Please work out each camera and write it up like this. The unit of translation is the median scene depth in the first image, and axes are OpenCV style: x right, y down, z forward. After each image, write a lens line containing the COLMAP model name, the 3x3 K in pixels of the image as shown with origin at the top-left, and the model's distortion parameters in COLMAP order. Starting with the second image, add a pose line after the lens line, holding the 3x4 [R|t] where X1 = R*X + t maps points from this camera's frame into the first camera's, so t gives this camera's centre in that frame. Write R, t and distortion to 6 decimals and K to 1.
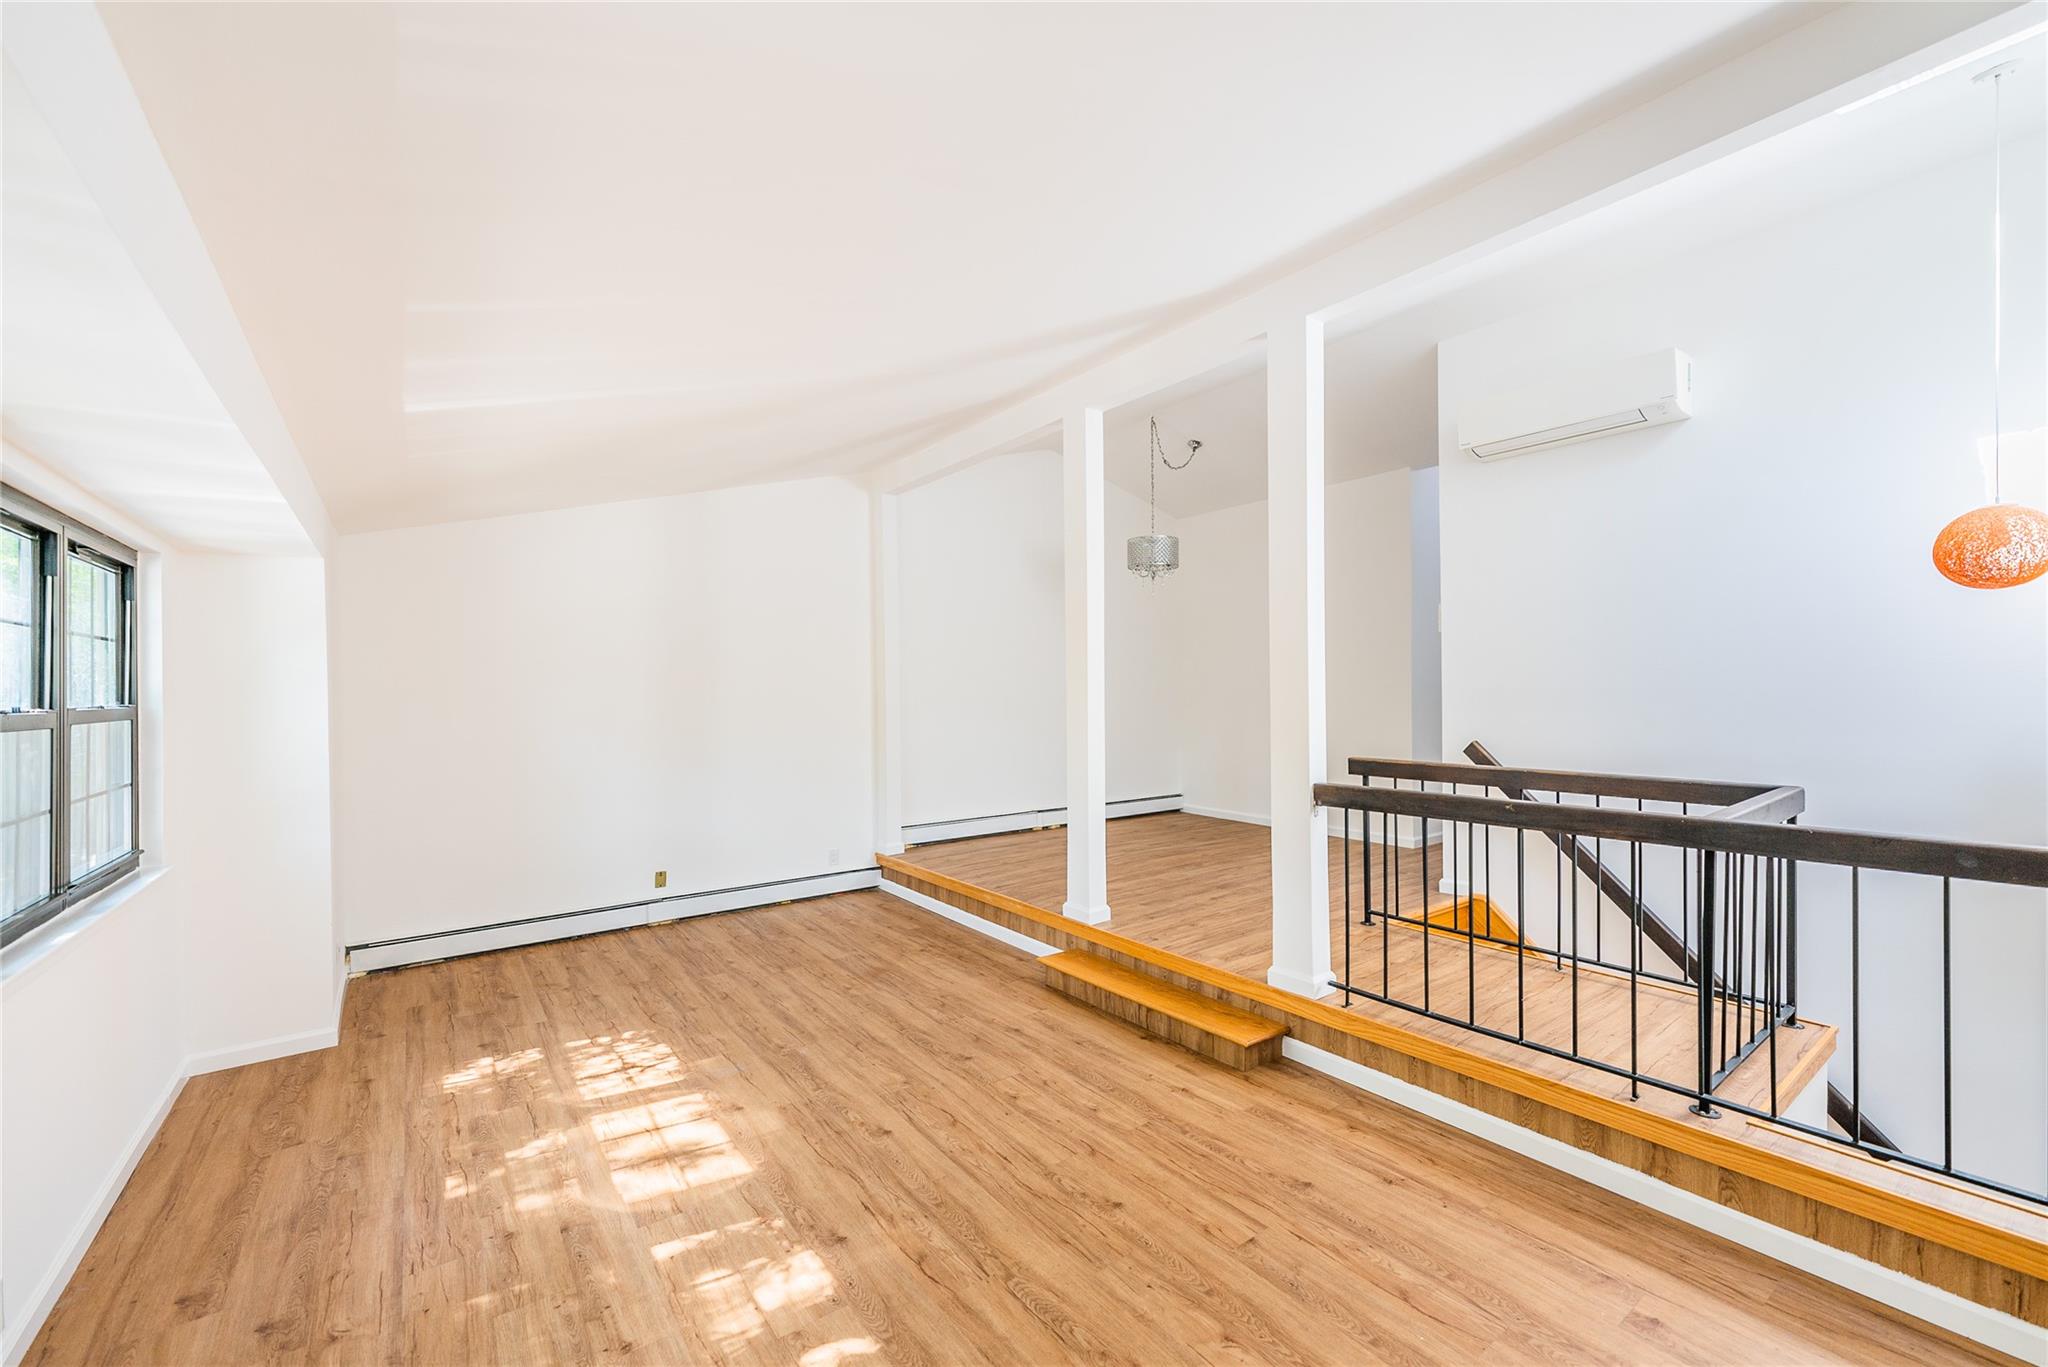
lens RADIAL K [[831.0, 0, 1025.6], [0, 831.0, 677.7], [0, 0, 1]] dist [0.002790, 0.000136]
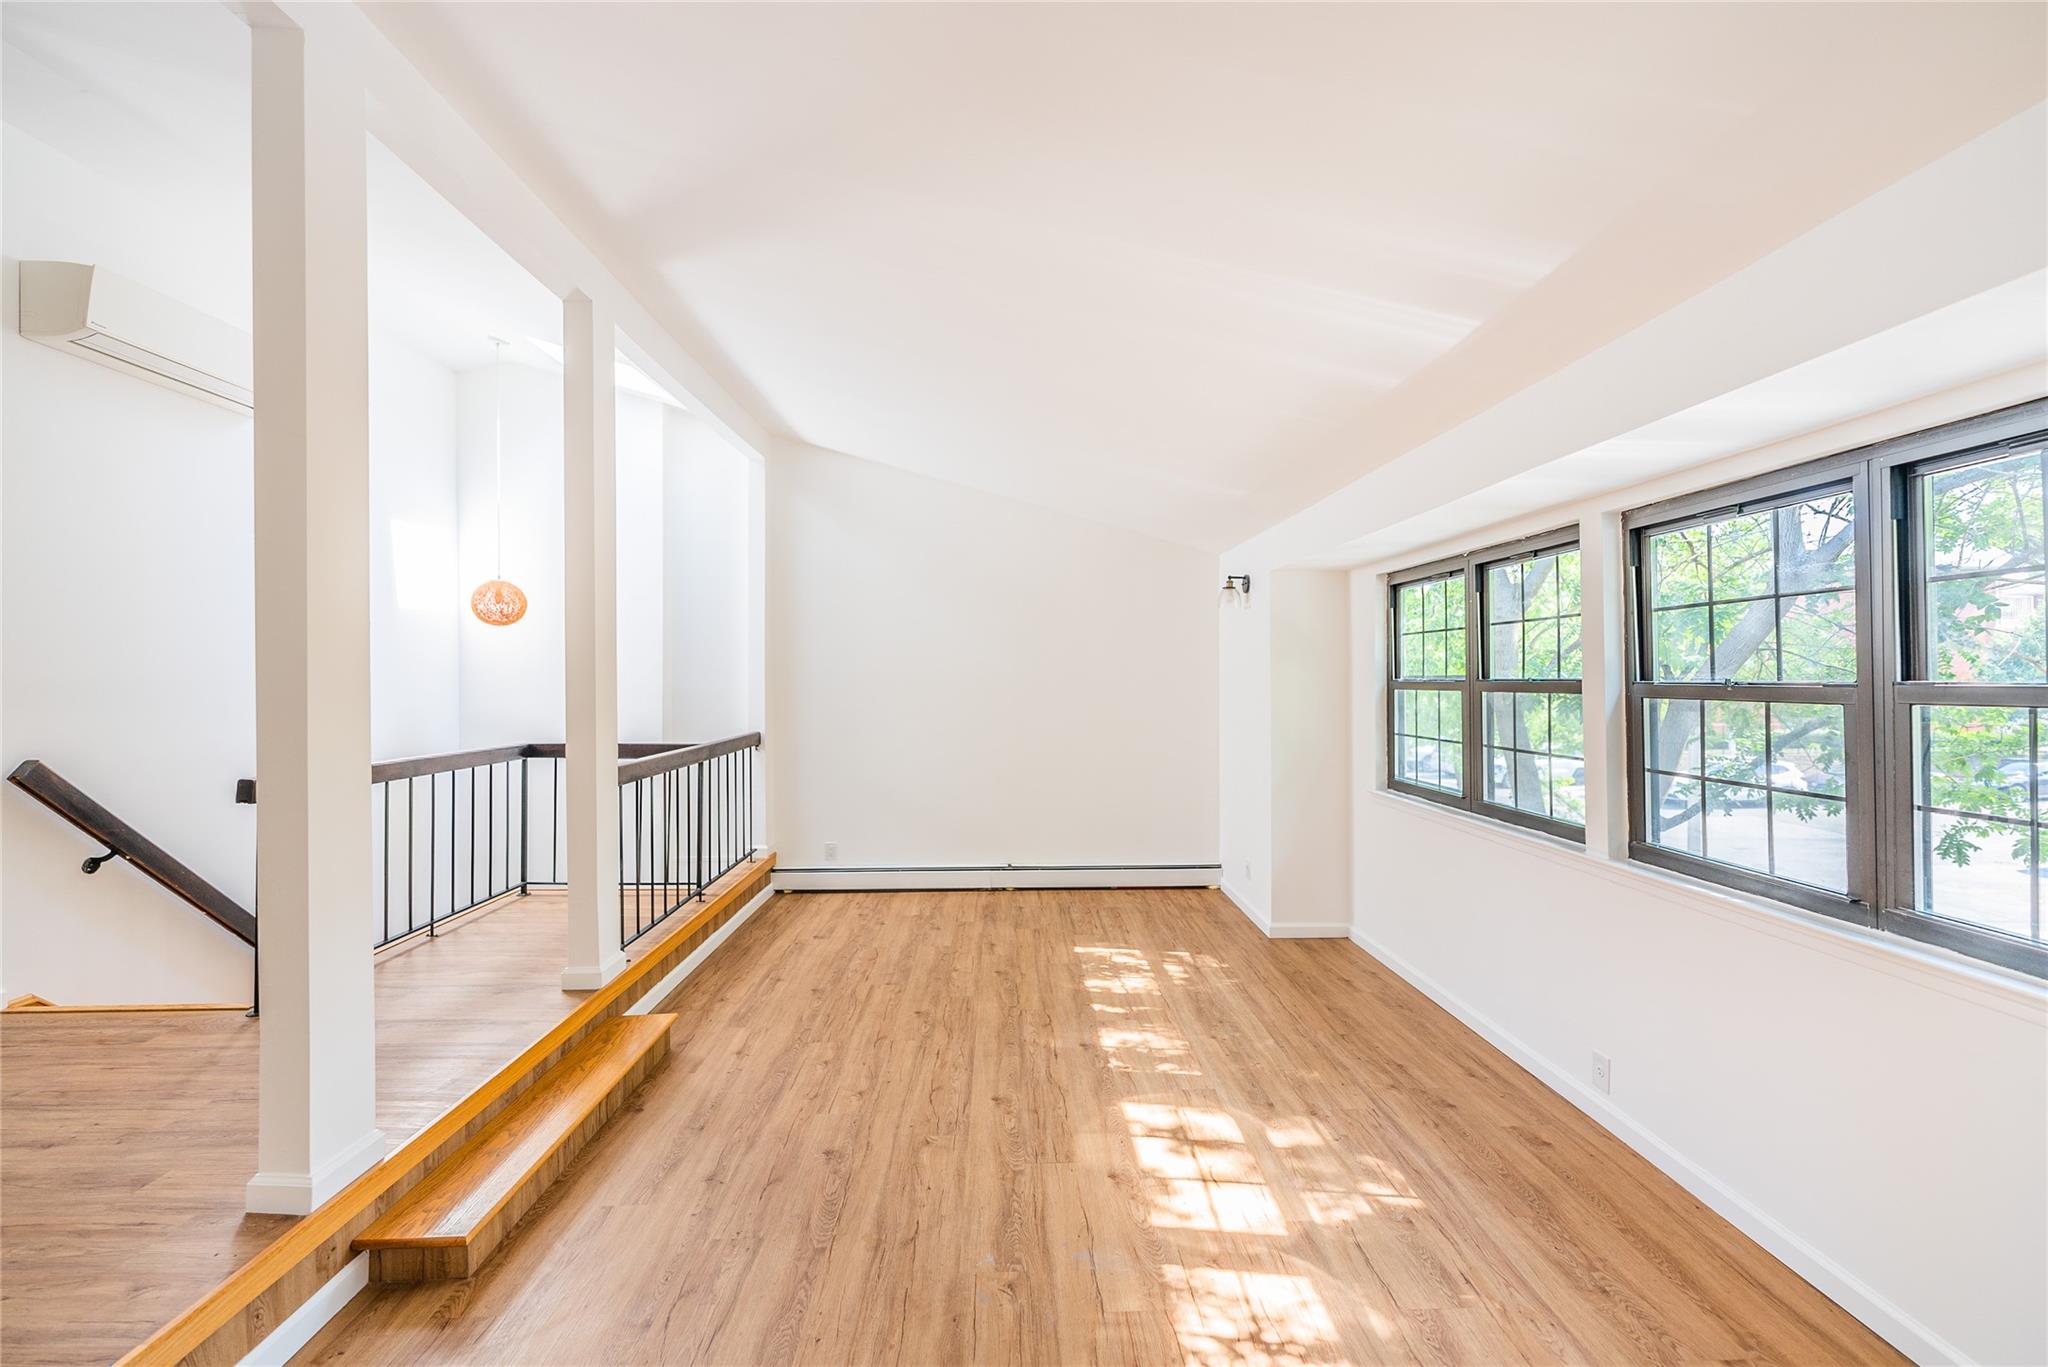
lens RADIAL K [[822.4, 0, 1031.6], [0, 822.4, 684.1], [0, 0, 1]] dist [0.001415, 0.000233]
pose [[-0.827039, 0.007491, 0.562094, -0.757934], [0.001396, 0.999935, -0.011272, 0.038437], [-0.562142, -0.008538, -0.826997, 1.766489]]
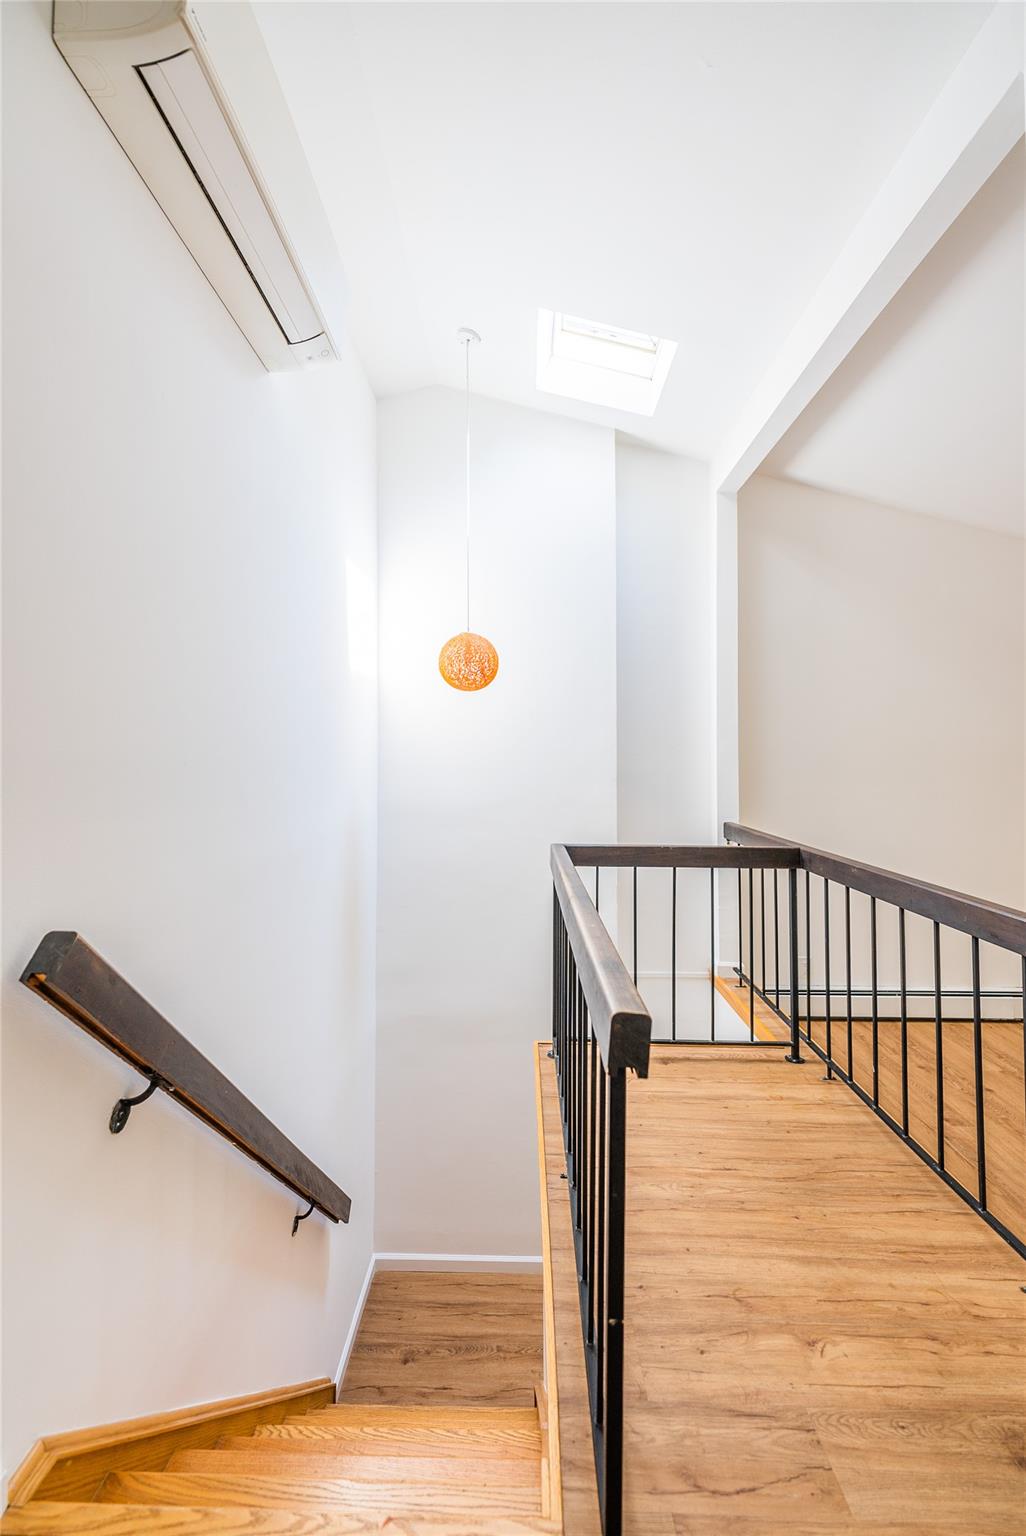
lens RADIAL K [[616.8, 0, 507.6], [0, 616.8, 748.2], [0, 0, 1]] dist [0.001415, 0.000233]
pose [[-0.796094, 0.019191, 0.604869, 0.451891], [-0.003188, 0.999350, -0.035904, 0.029374], [-0.605165, -0.030511, -0.795515, 1.742720]]
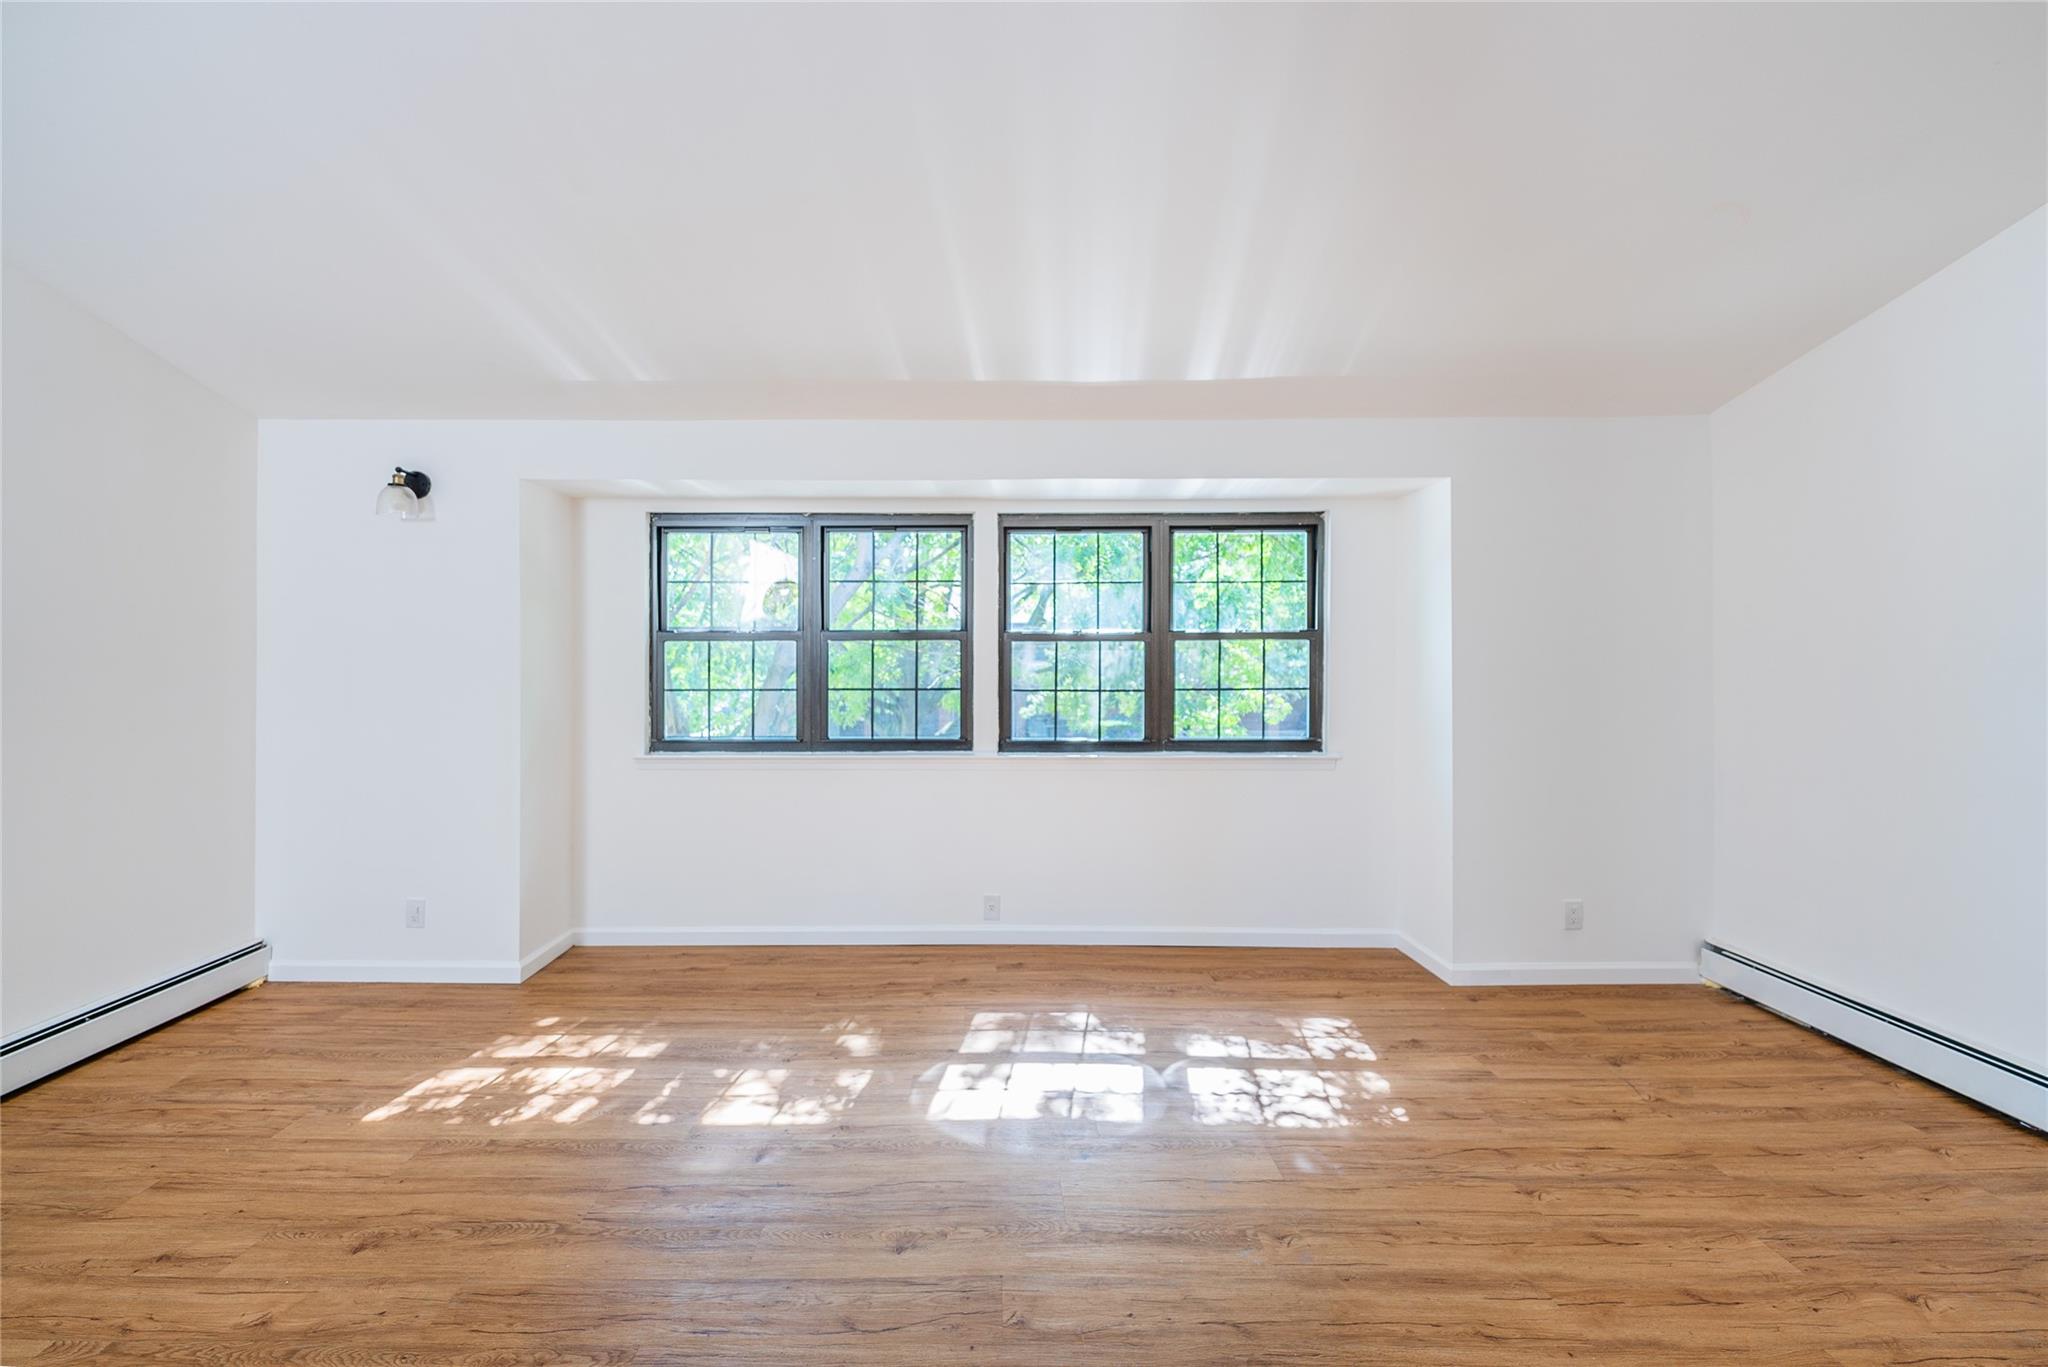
lens RADIAL K [[842.4, 0, 983.4], [0, 842.4, 643.5], [0, 0, 1]] dist [0.000842, 0.000190]
pose [[-0.593300, 0.005874, -0.804960, 0.332519], [0.019833, 0.999776, -0.007322, 0.056413], [0.804737, -0.020309, -0.593284, 1.422589]]
